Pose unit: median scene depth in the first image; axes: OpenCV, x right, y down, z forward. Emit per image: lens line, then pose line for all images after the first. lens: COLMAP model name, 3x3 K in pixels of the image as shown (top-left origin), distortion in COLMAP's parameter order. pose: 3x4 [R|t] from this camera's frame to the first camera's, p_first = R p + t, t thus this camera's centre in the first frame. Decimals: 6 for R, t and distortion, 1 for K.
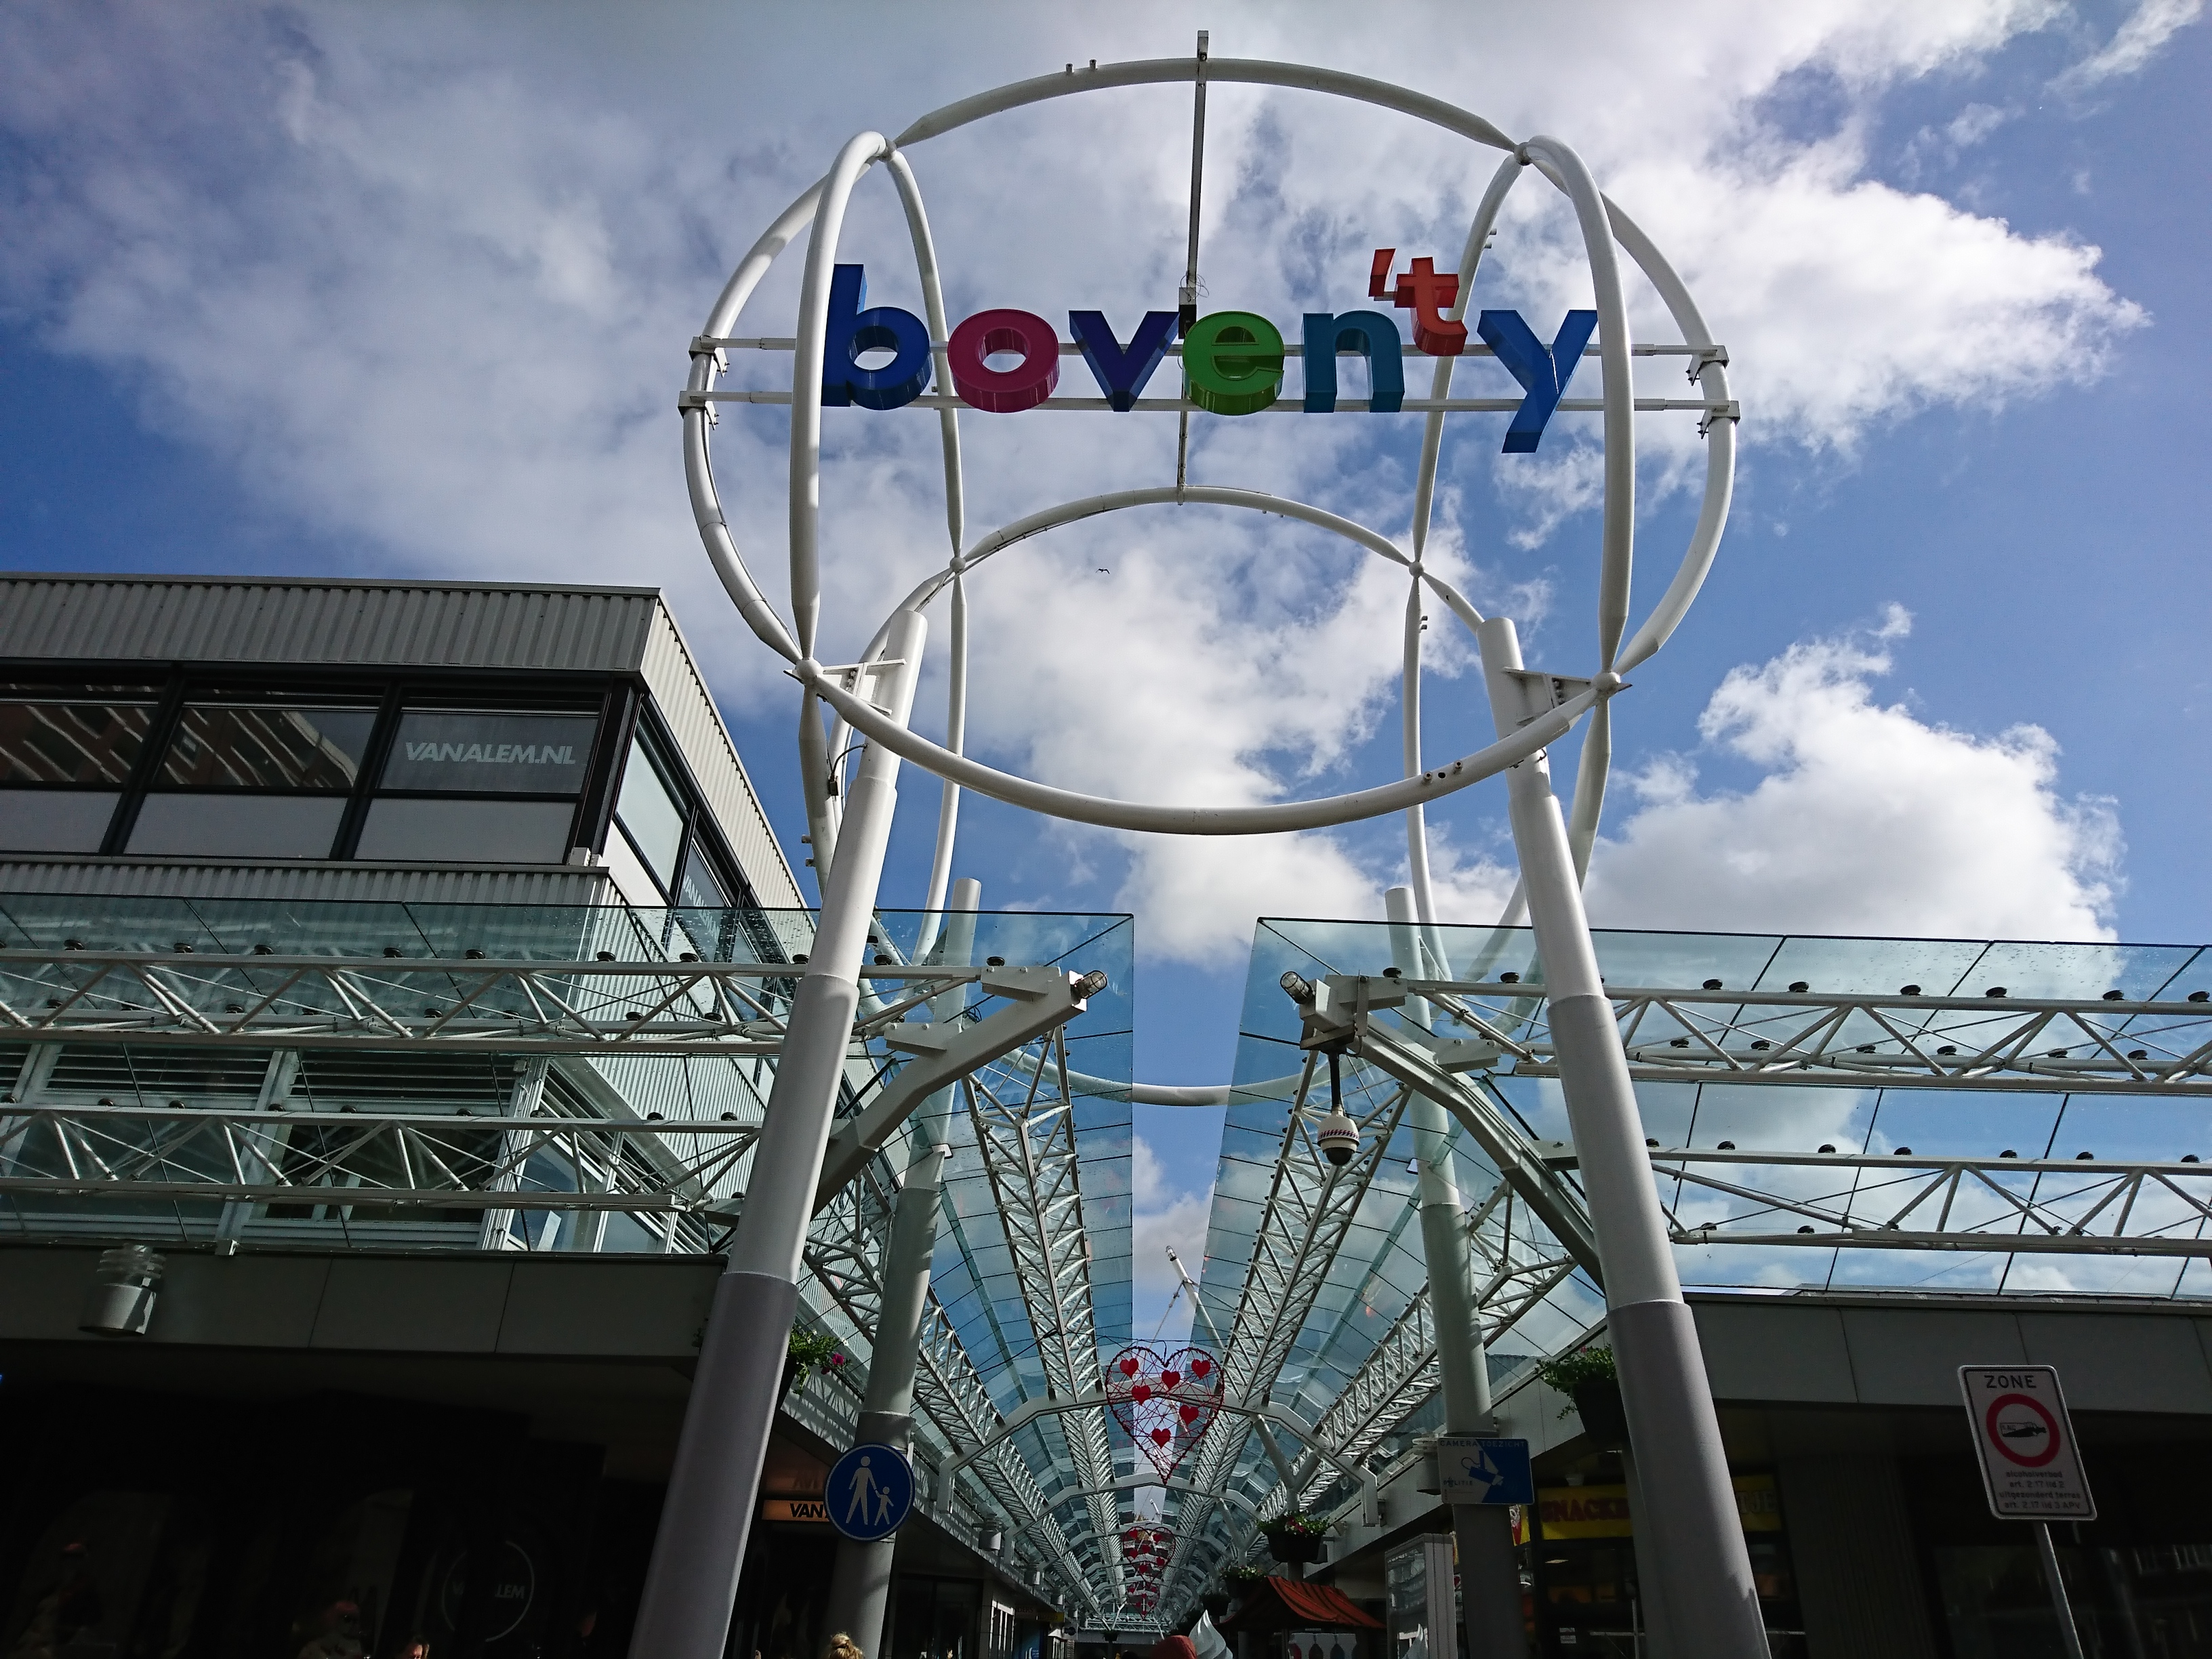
lens RADIAL K [[1461.5, 0, 1144.0], [0, 1461.5, 829.3], [0, 0, 1]] dist [0.083405, -0.127163]
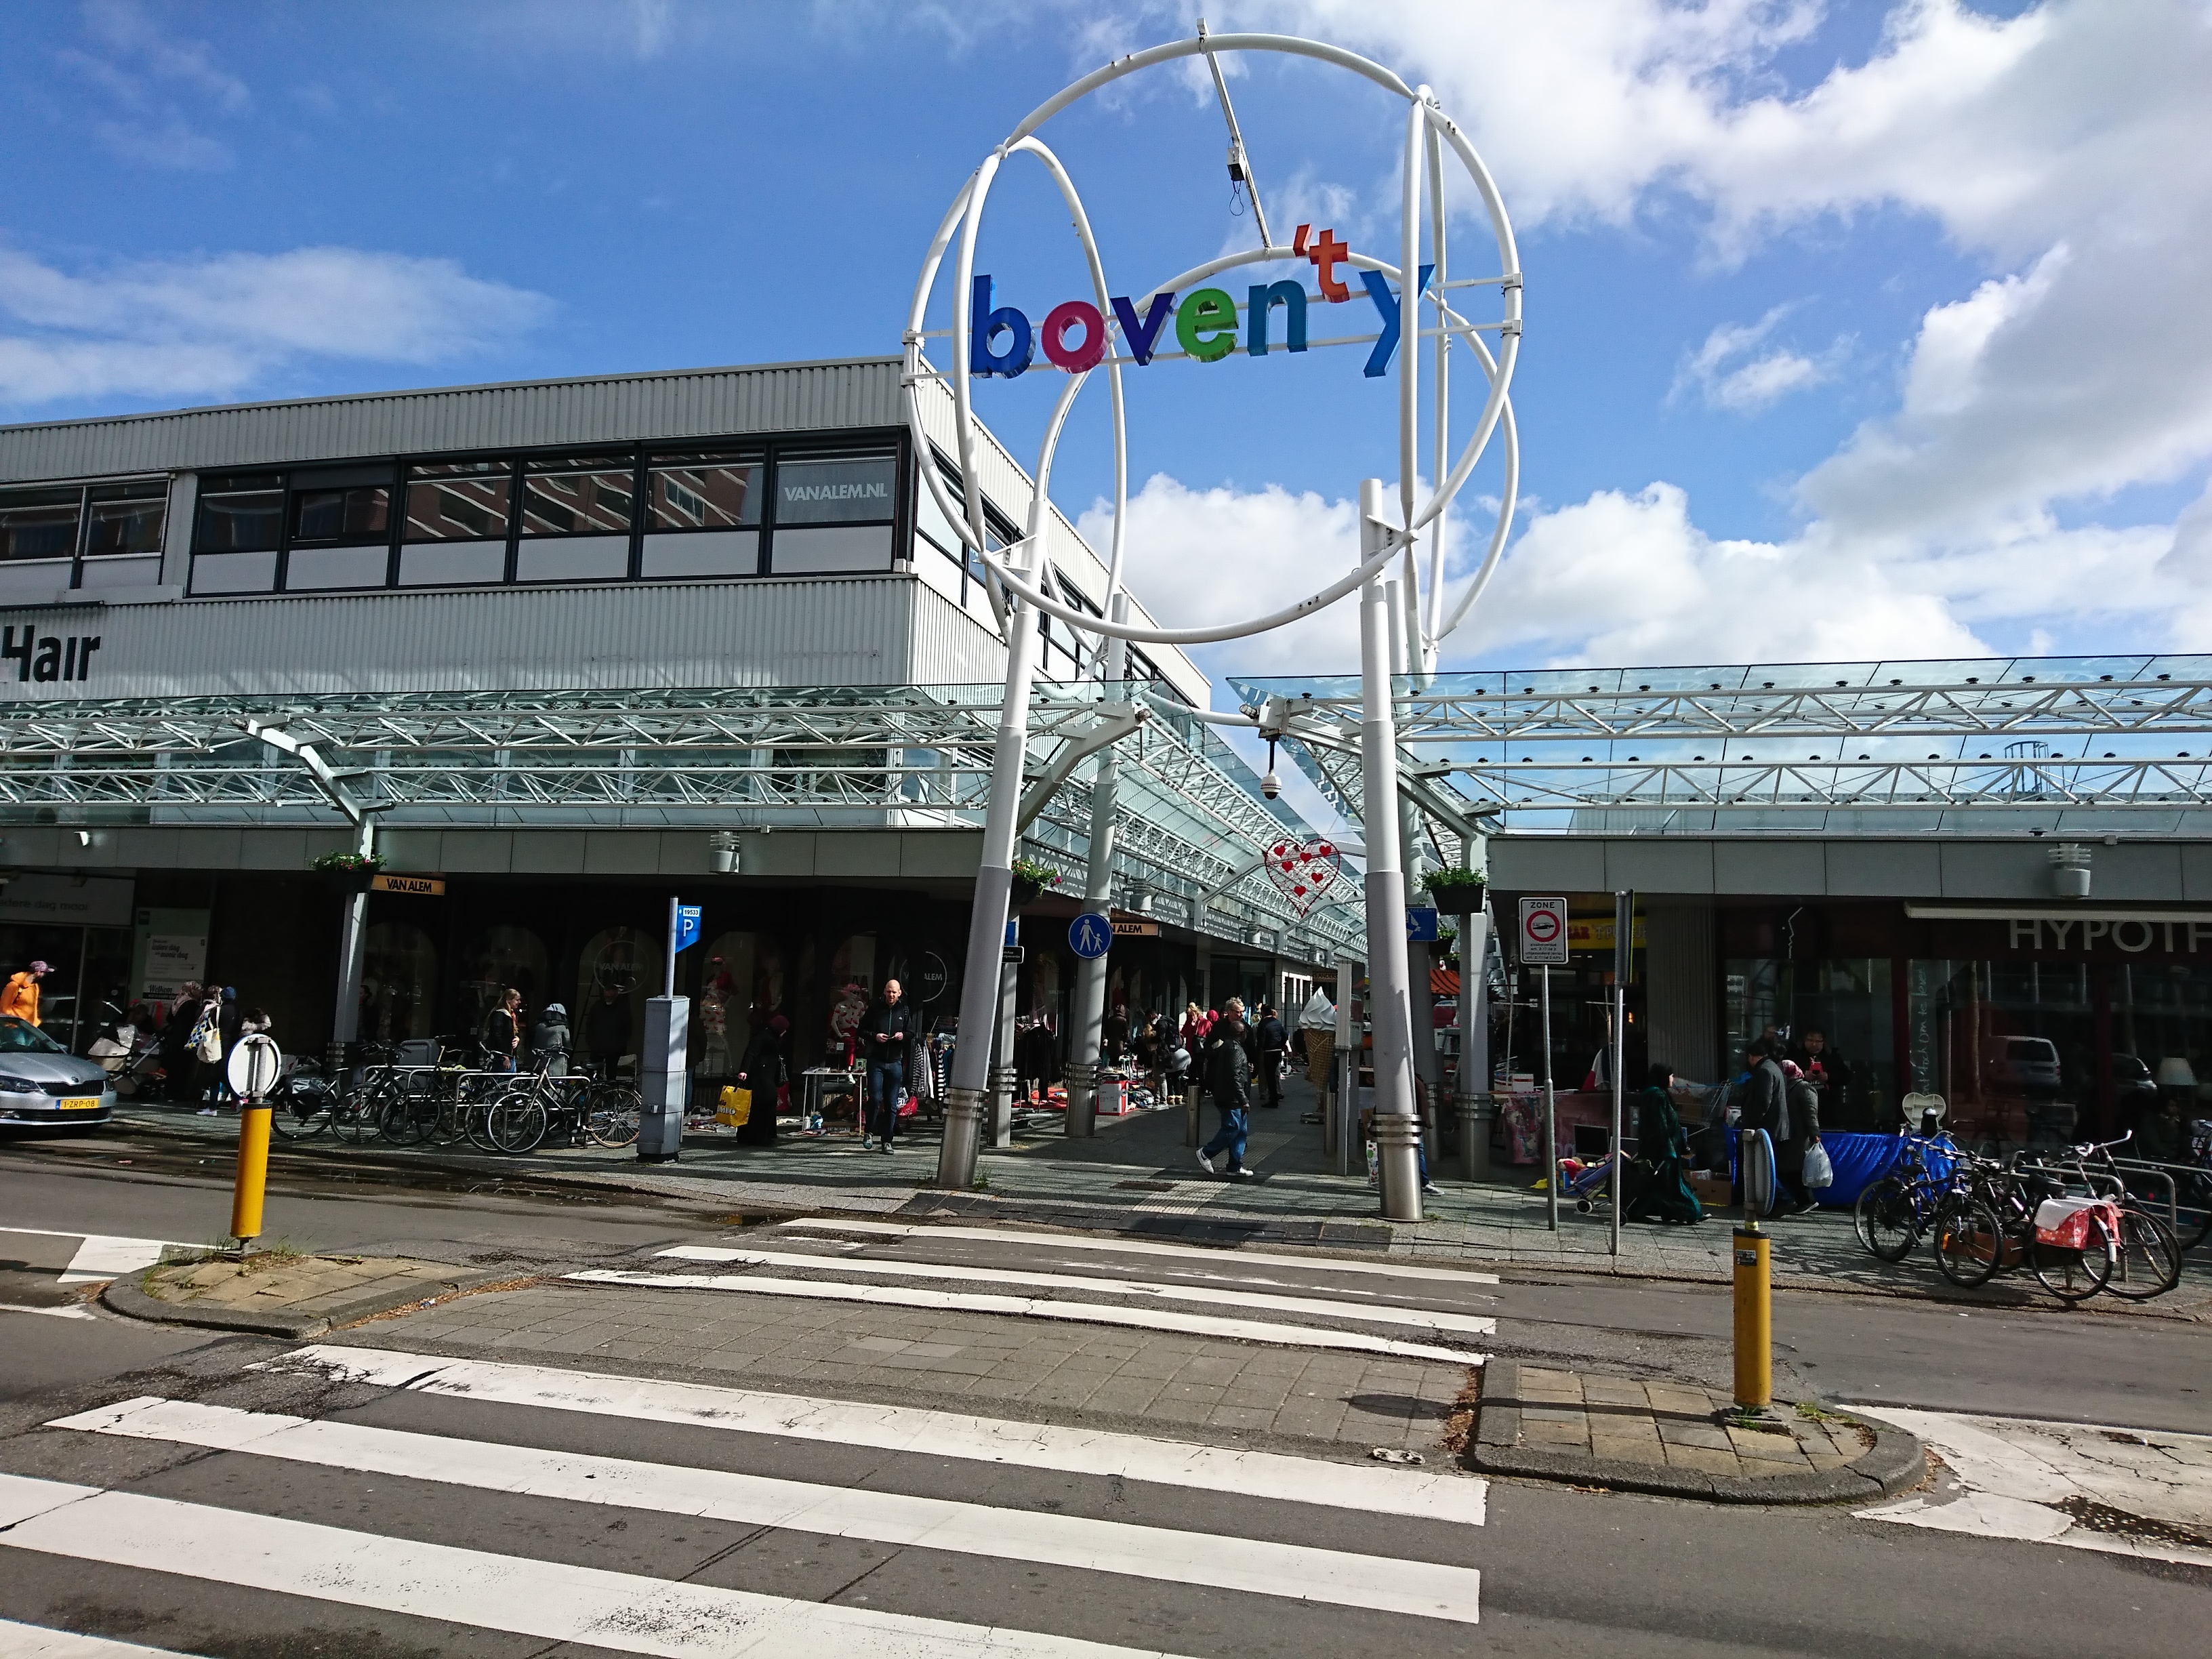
lens RADIAL K [[1461.5, 0, 1144.0], [0, 1461.5, 829.3], [0, 0, 1]] dist [0.083405, -0.127163]
pose [[0.968925, -0.022965, -0.246286, 0.374714], [0.114853, 0.923608, 0.365727, -0.394736], [0.219073, -0.382649, 0.897545, -0.689975]]
